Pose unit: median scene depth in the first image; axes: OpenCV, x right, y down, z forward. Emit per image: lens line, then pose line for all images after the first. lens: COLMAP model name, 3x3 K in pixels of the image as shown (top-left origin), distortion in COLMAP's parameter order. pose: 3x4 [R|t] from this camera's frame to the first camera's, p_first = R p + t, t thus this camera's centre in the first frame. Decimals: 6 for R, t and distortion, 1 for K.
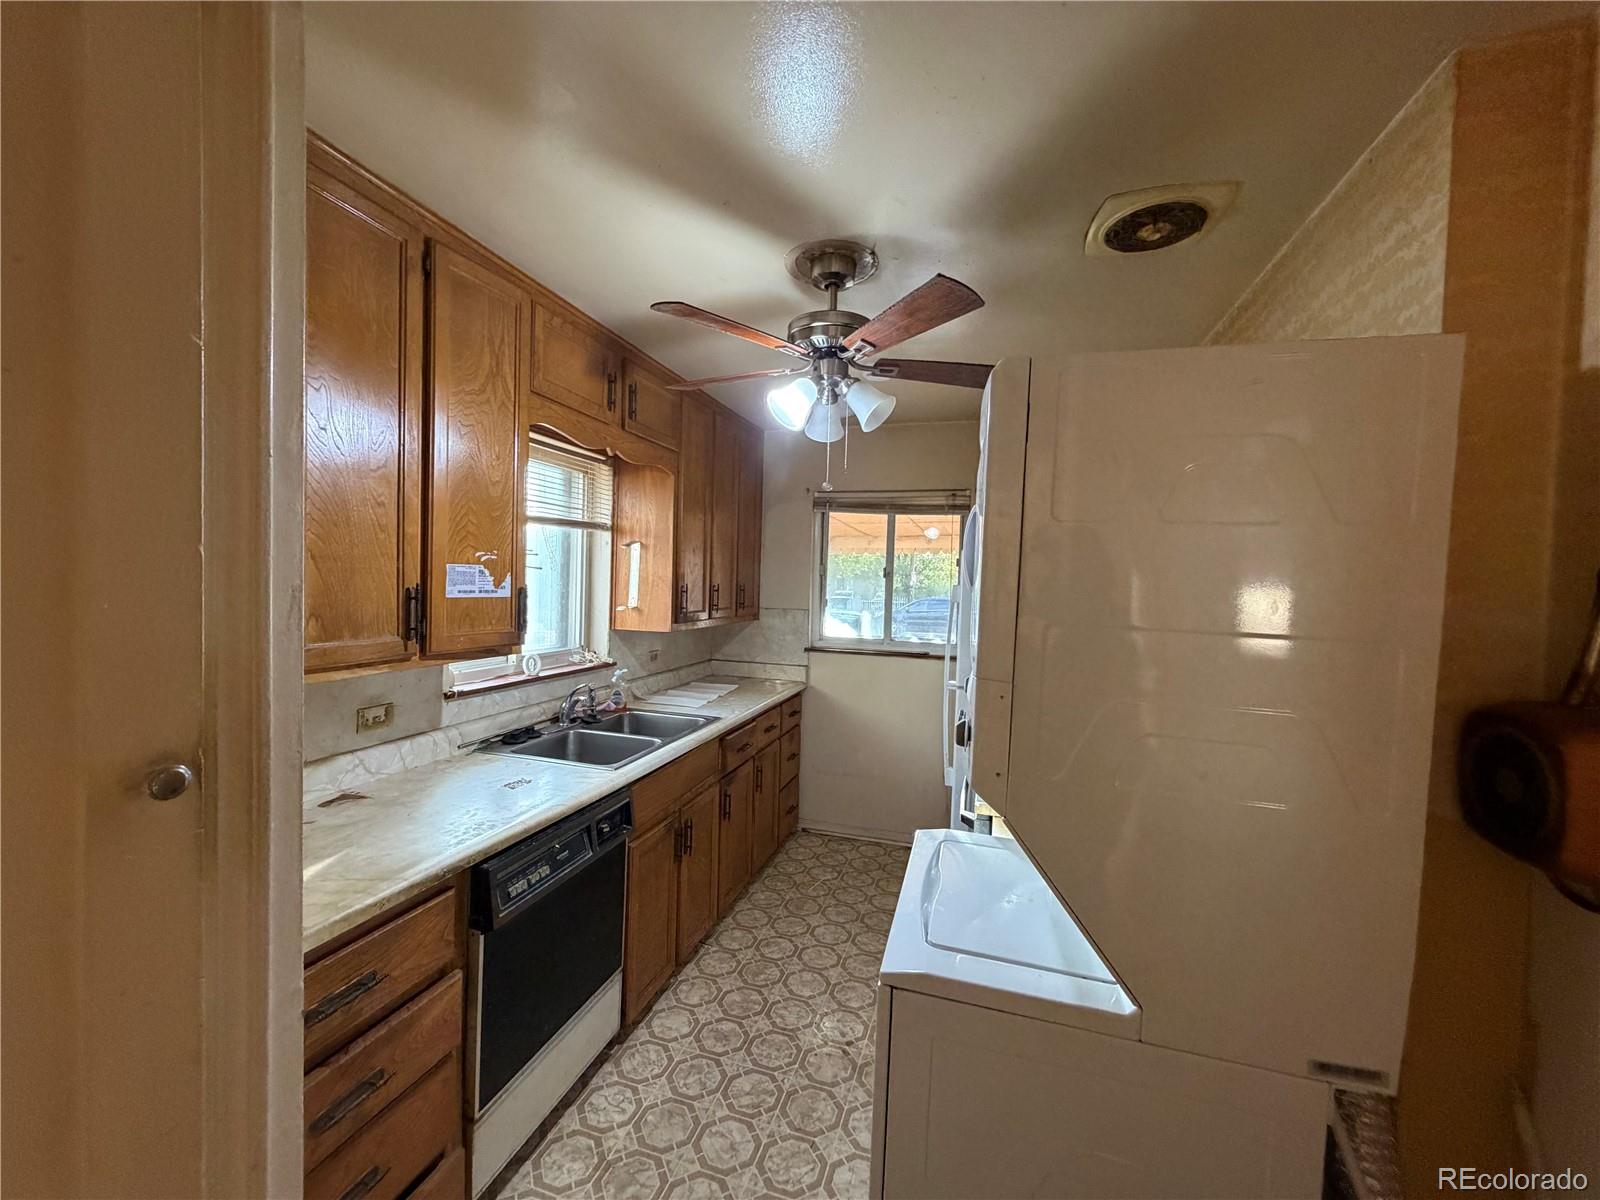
lens RADIAL K [[638.5, 0, 792.8], [0, 638.5, 602.6], [0, 0, 1]] dist [-0.000496, 0.000082]
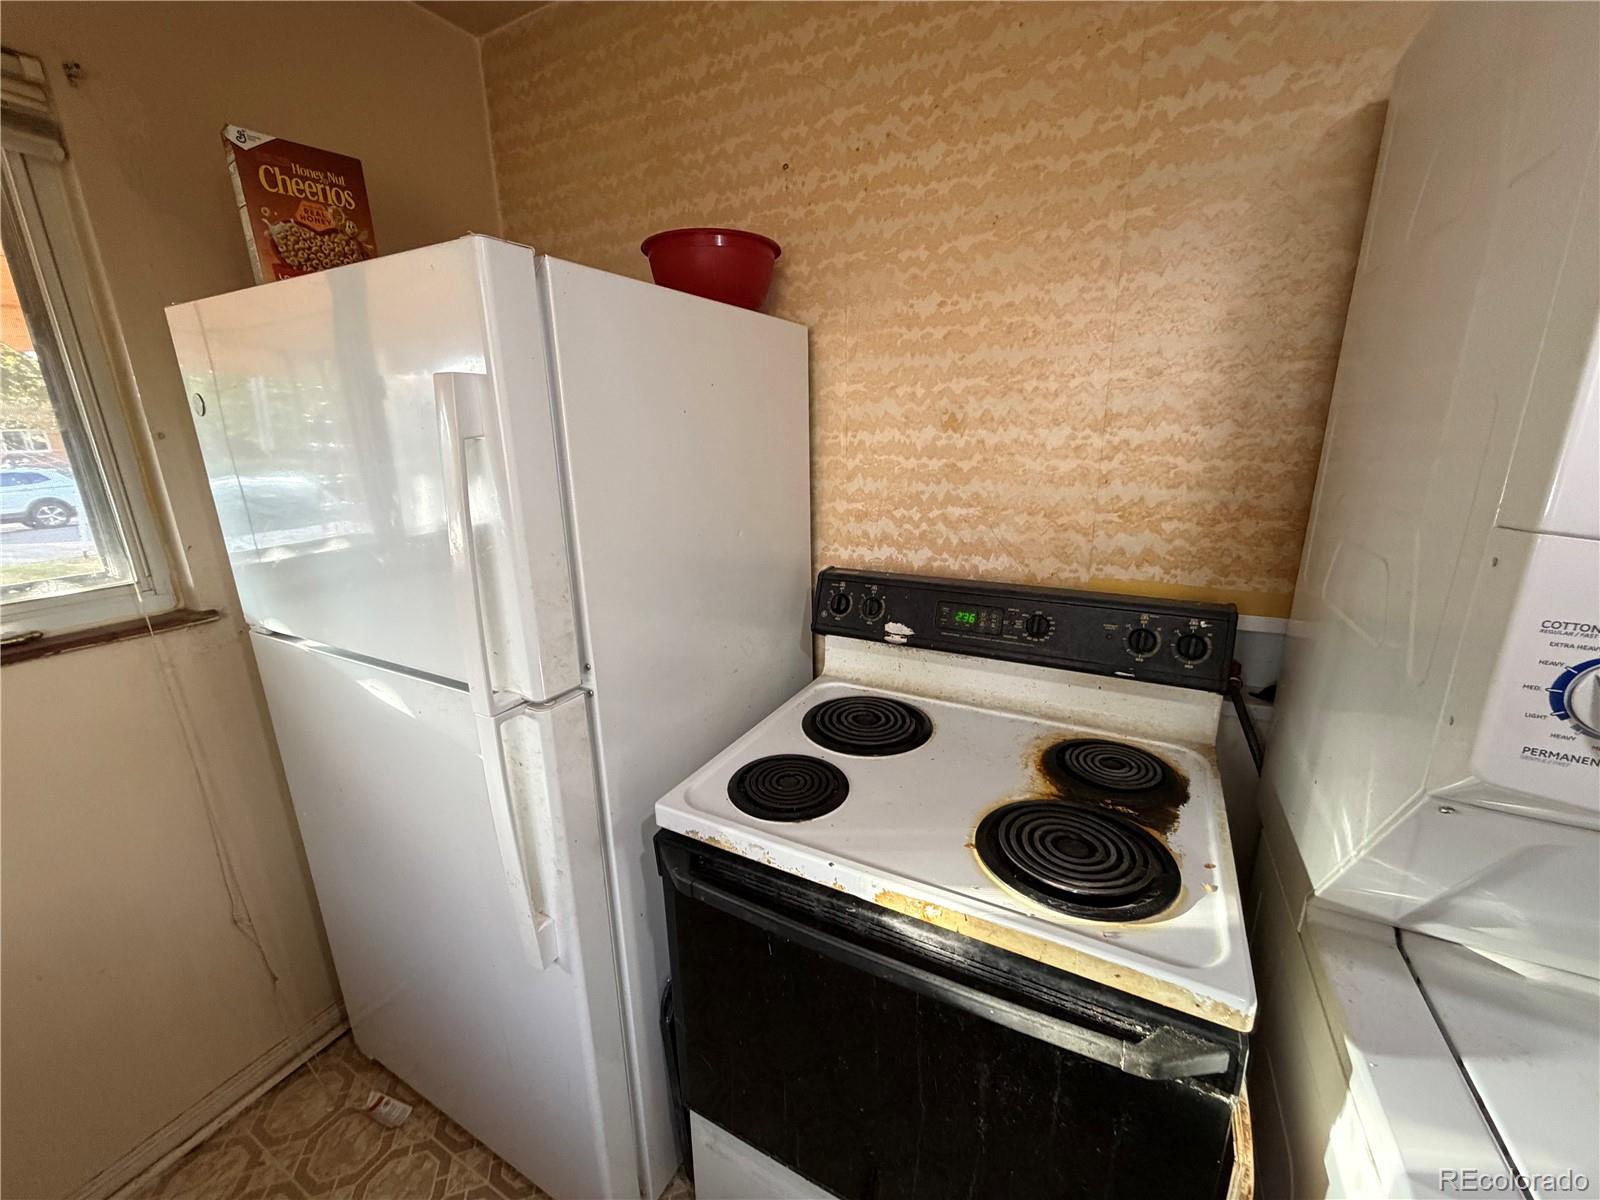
lens RADIAL K [[638.5, 0, 796.8], [0, 638.5, 602.3], [0, 0, 1]] dist [-0.000496, 0.000082]
pose [[0.185544, -0.294896, 0.937342, -0.009716], [0.063464, 0.955510, 0.288049, -0.002899], [-0.980584, 0.006042, 0.196004, 1.026393]]
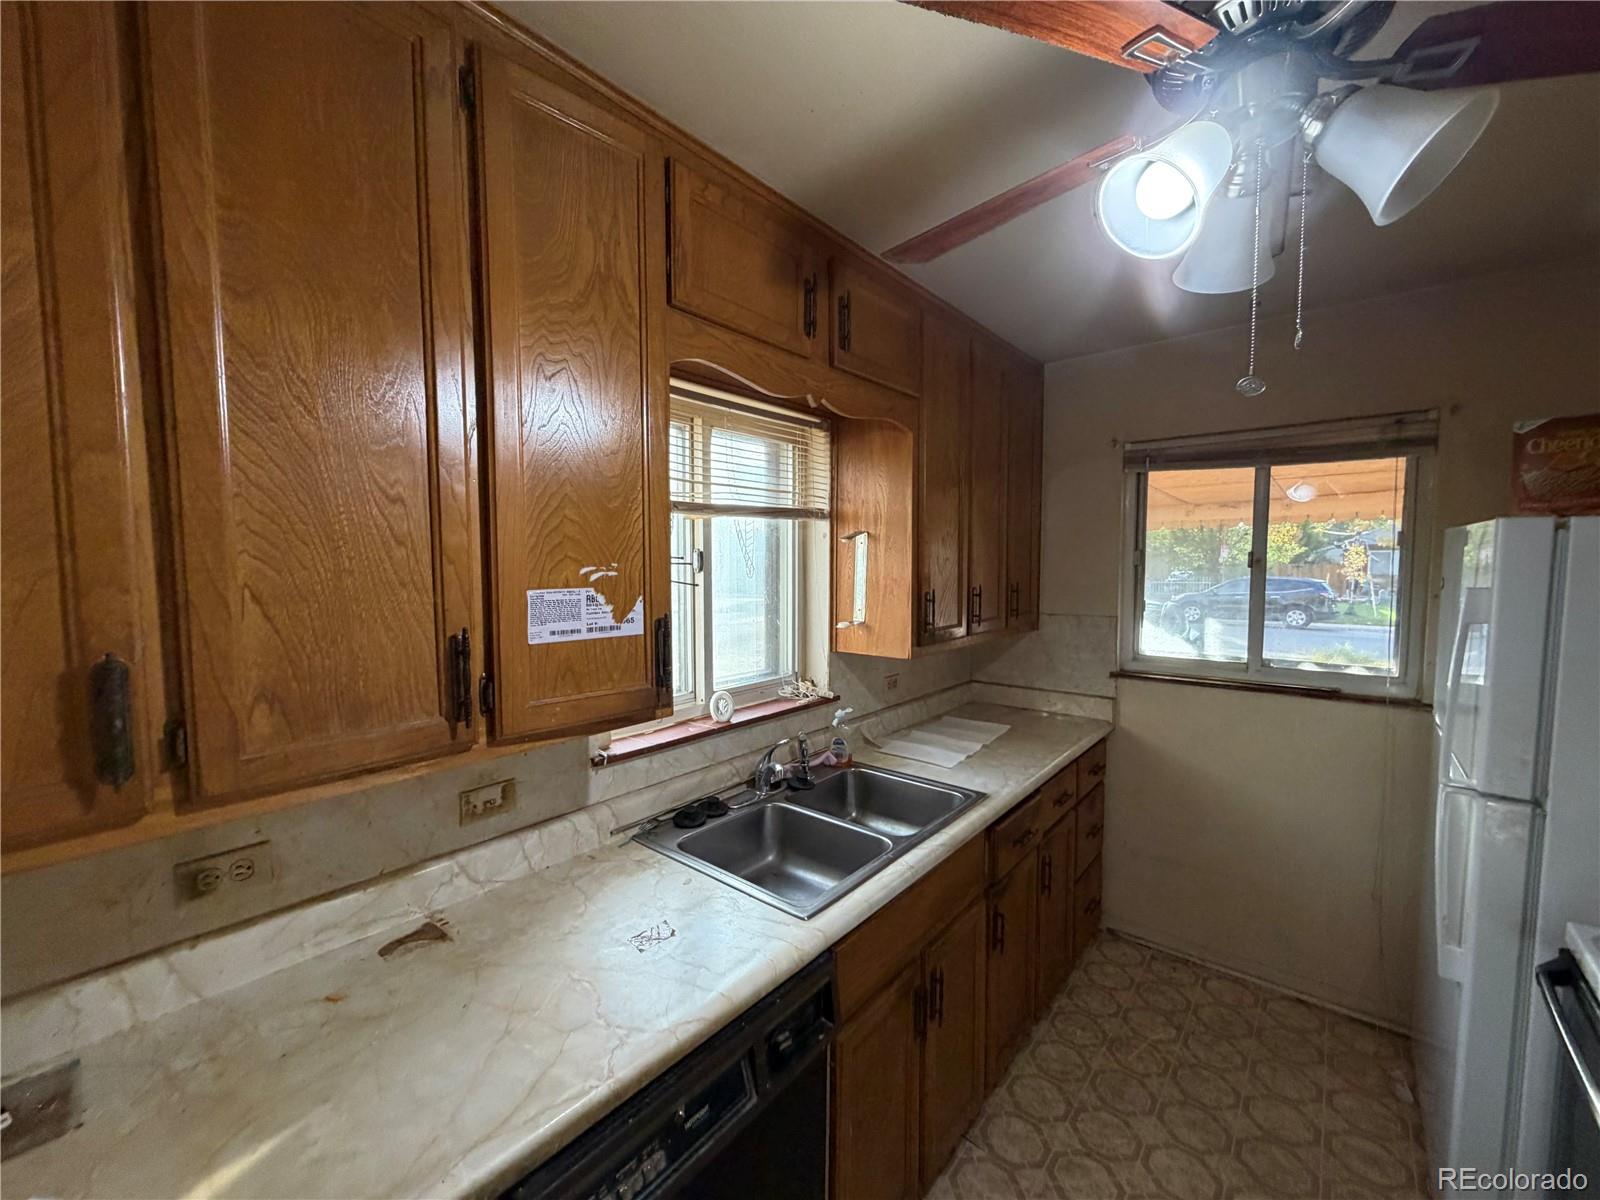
lens RADIAL K [[638.5, 0, 796.7], [0, 638.5, 603.4], [0, 0, 1]] dist [-0.000496, 0.000082]
pose [[0.923397, -0.007003, -0.383783, -0.053923], [0.017431, 0.999567, 0.023700, -0.047522], [0.383451, -0.028574, 0.923119, 0.434444]]
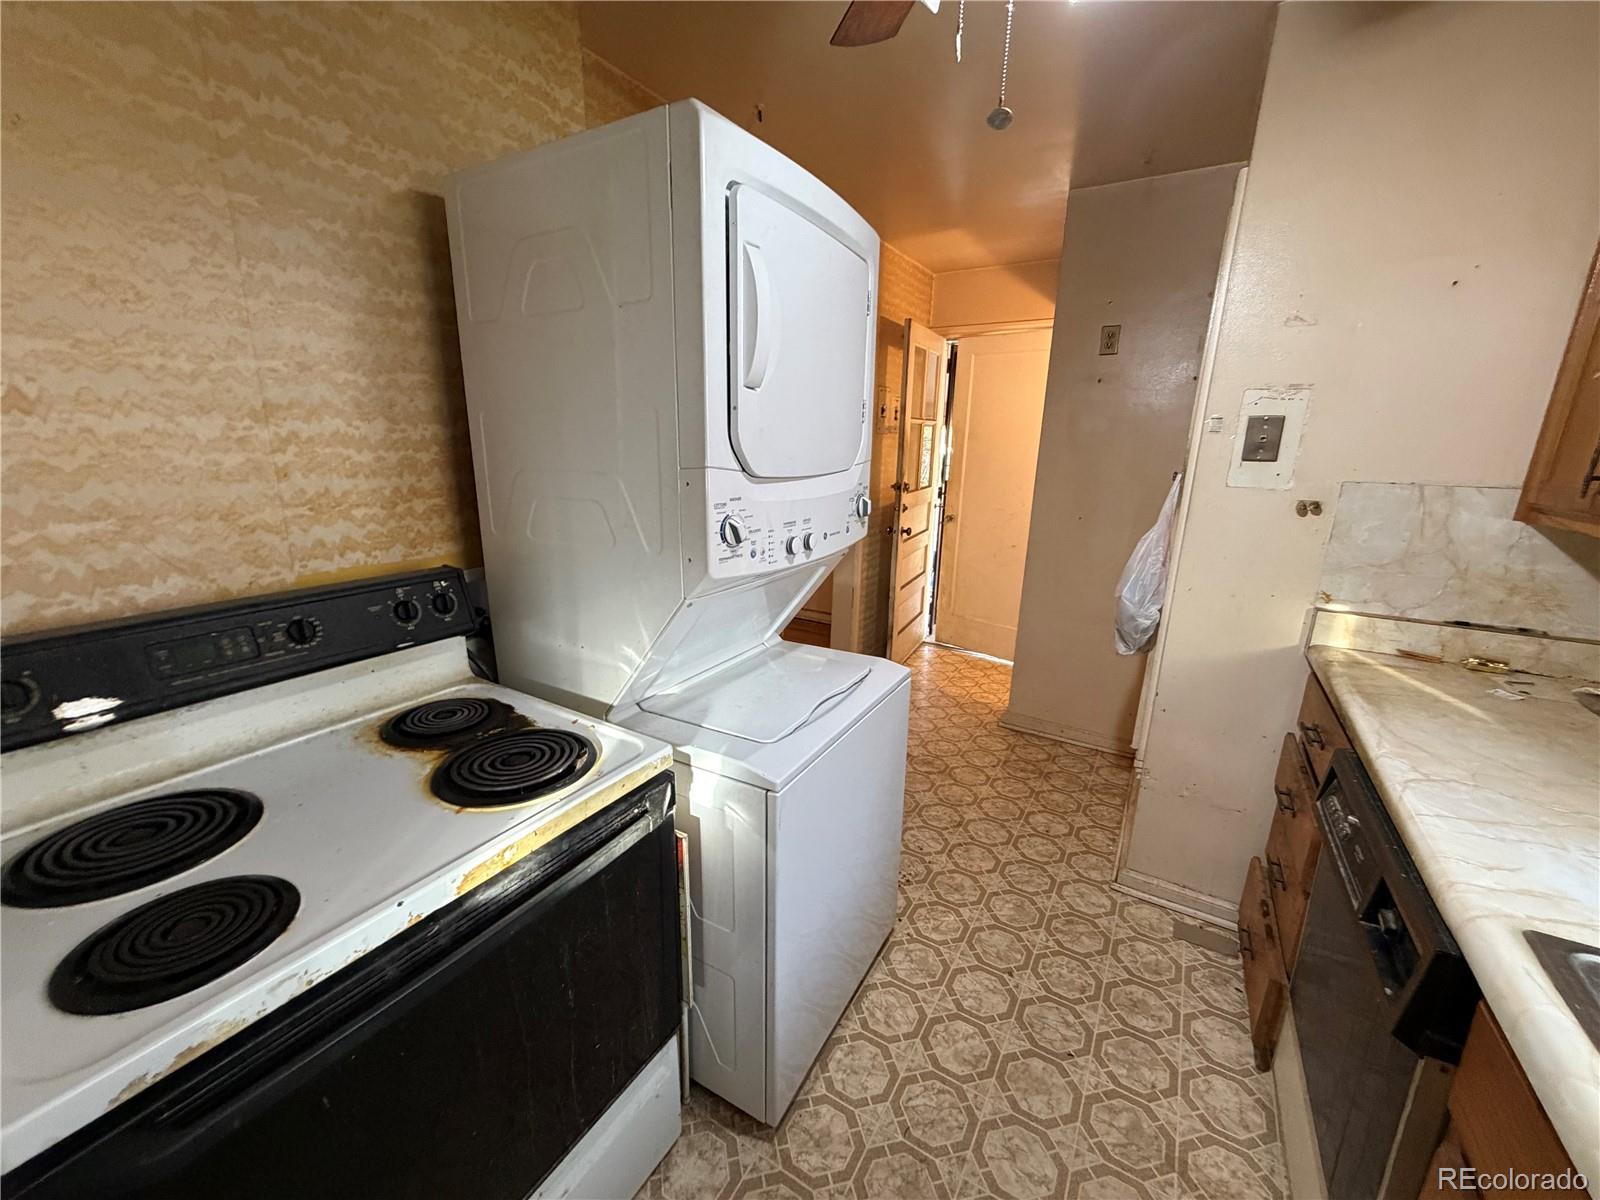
lens RADIAL K [[638.5, 0, 797.3], [0, 638.5, 604.2], [0, 0, 1]] dist [-0.000496, 0.000082]
pose [[-0.972427, -0.105023, 0.208220, 0.055337], [-0.039775, 0.954465, 0.295661, 0.002156], [-0.229790, 0.279226, -0.932325, 1.321929]]
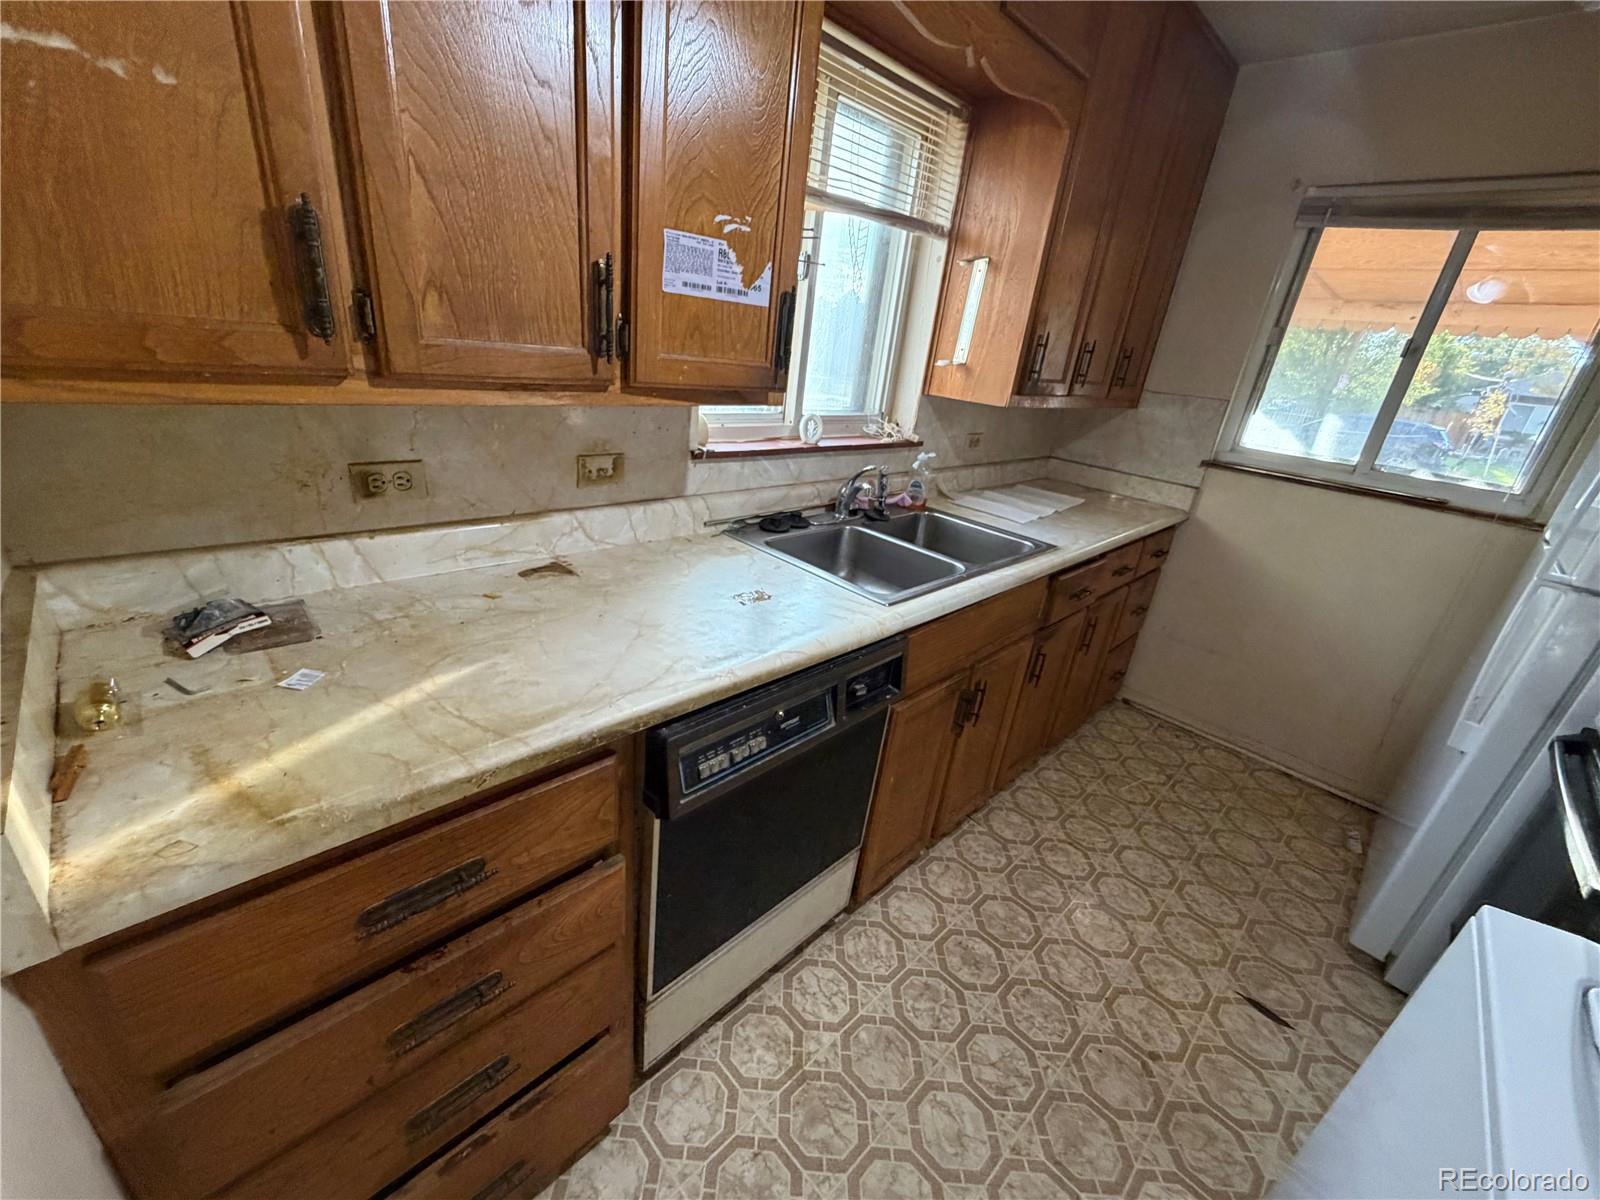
lens RADIAL K [[638.5, 0, 796.4], [0, 638.5, 603.1], [0, 0, 1]] dist [-0.000496, 0.000082]
pose [[0.882602, 0.241155, -0.403557, -0.093388], [-0.096574, 0.933107, 0.346388, 0.038036], [0.460095, -0.266750, 0.846851, 0.380894]]
